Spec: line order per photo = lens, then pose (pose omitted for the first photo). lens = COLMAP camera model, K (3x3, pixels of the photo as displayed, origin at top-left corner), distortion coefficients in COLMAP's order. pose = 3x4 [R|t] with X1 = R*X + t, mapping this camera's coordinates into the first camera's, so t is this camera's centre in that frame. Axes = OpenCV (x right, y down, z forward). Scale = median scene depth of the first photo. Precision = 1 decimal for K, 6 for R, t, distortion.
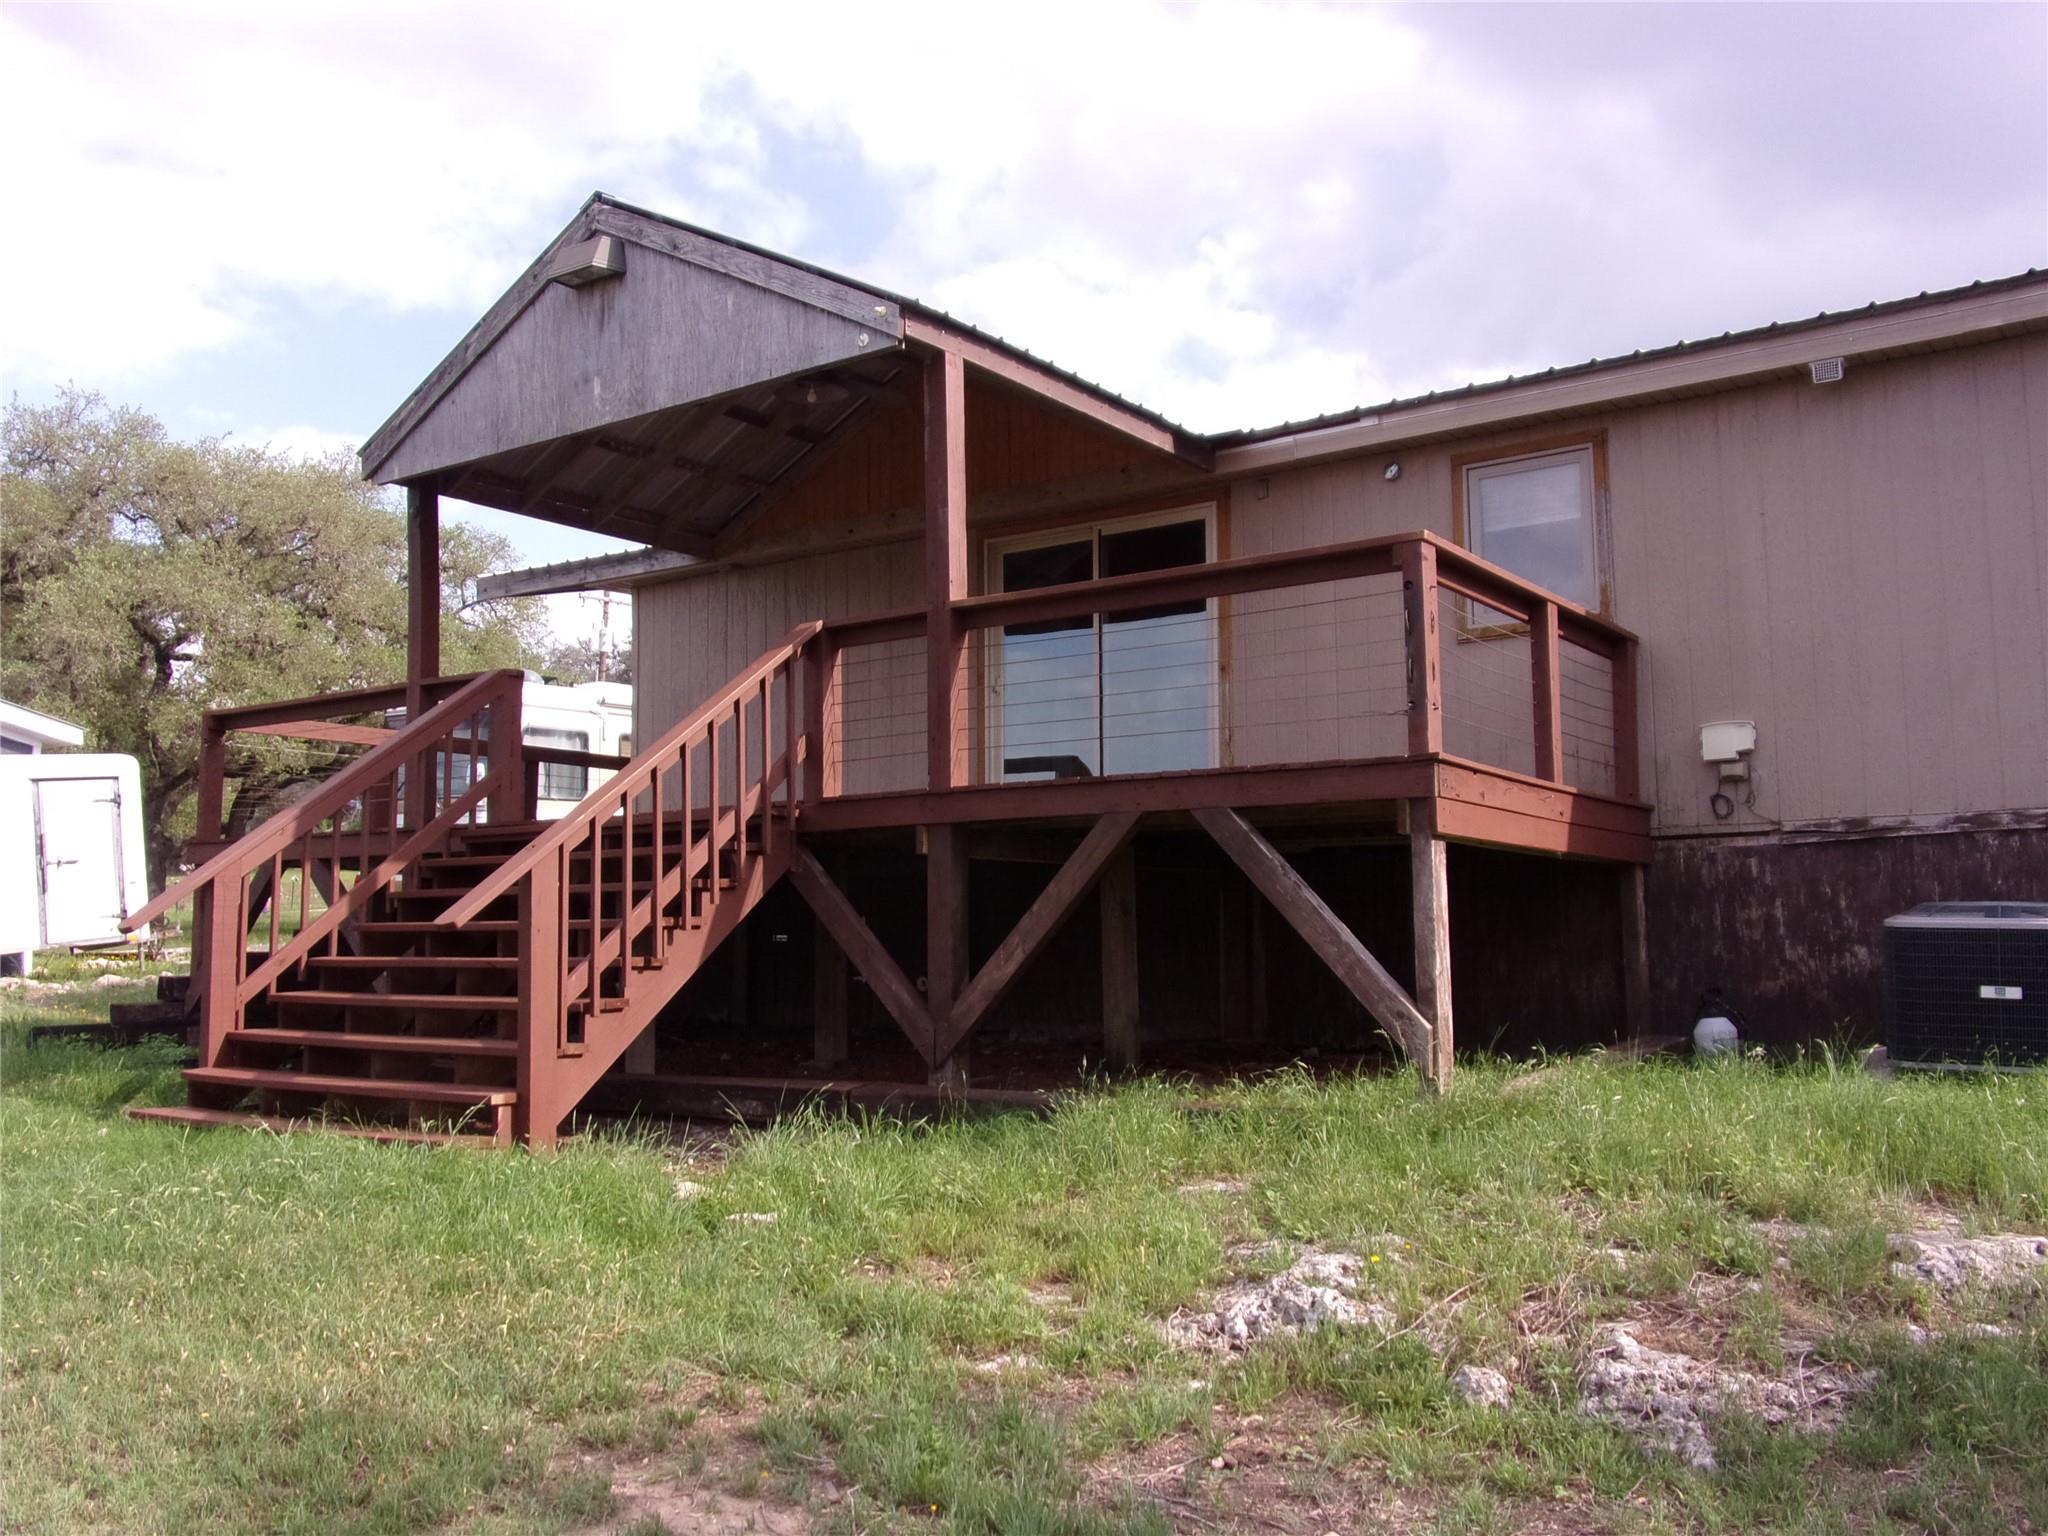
lens RADIAL K [[1743.1, 0, 1024.0], [0, 1743.1, 768.0], [0, 0, 1]] dist [0.007636, -0.013723]
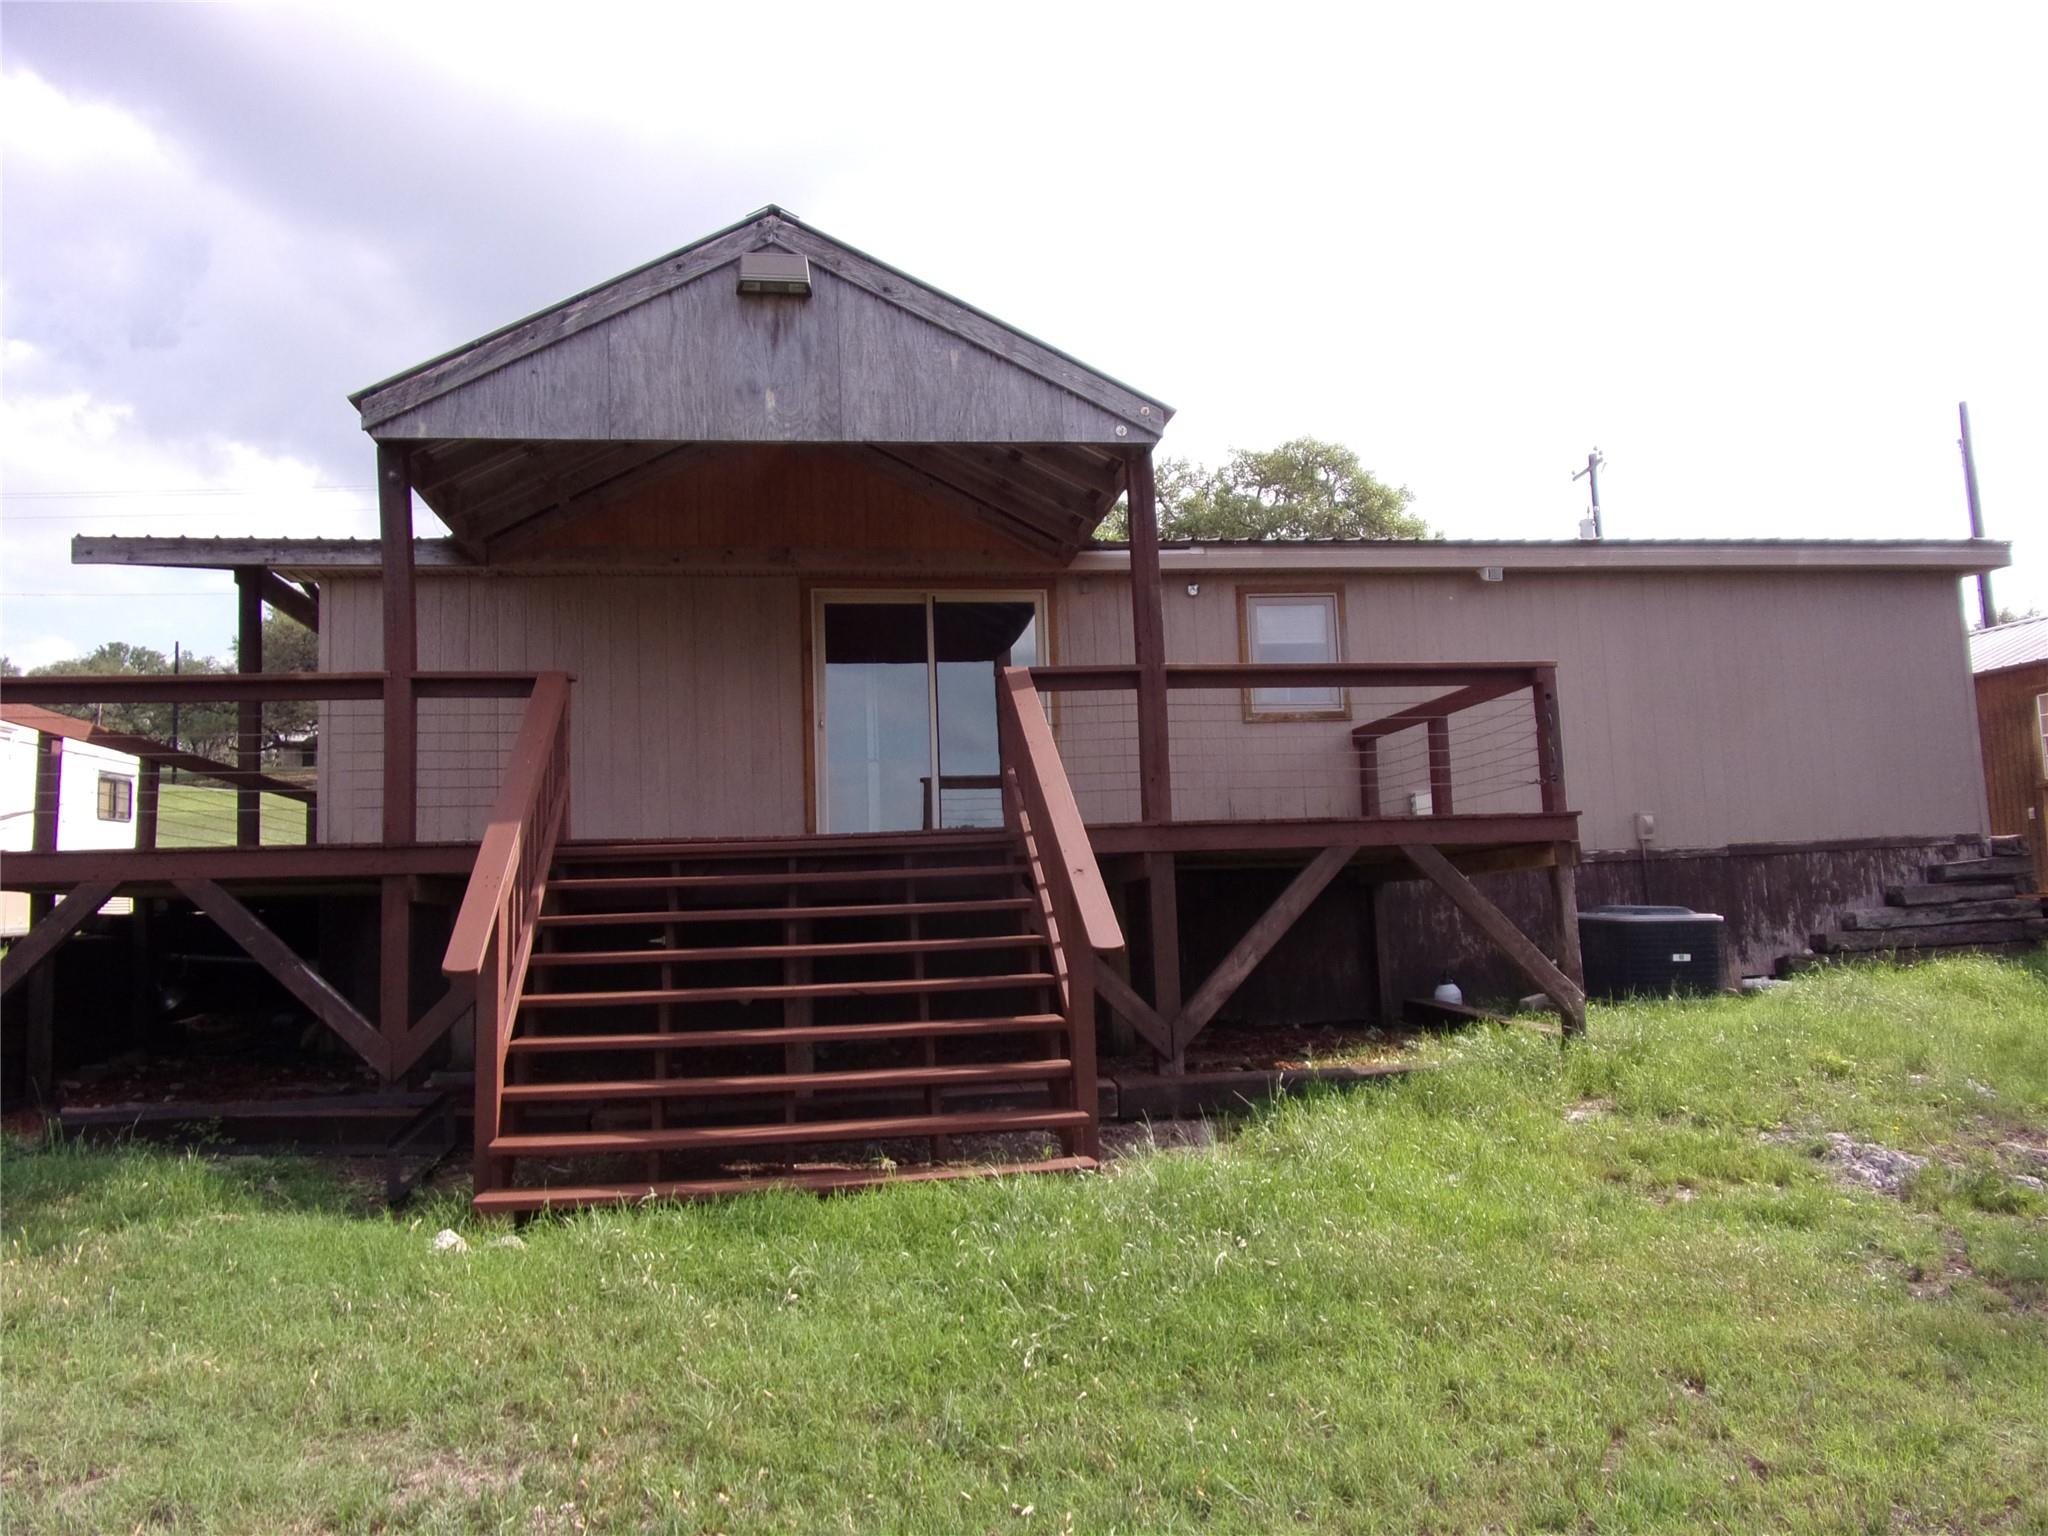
lens RADIAL K [[1453.4, 0, 1024.0], [0, 1453.4, 768.0], [0, 0, 1]] dist [-0.020656, -0.003969]
pose [[0.725176, 0.052550, 0.686556, -0.709892], [-0.039429, 0.998617, -0.034789, 0.011844], [-0.687434, -0.001842, 0.726244, 0.314274]]
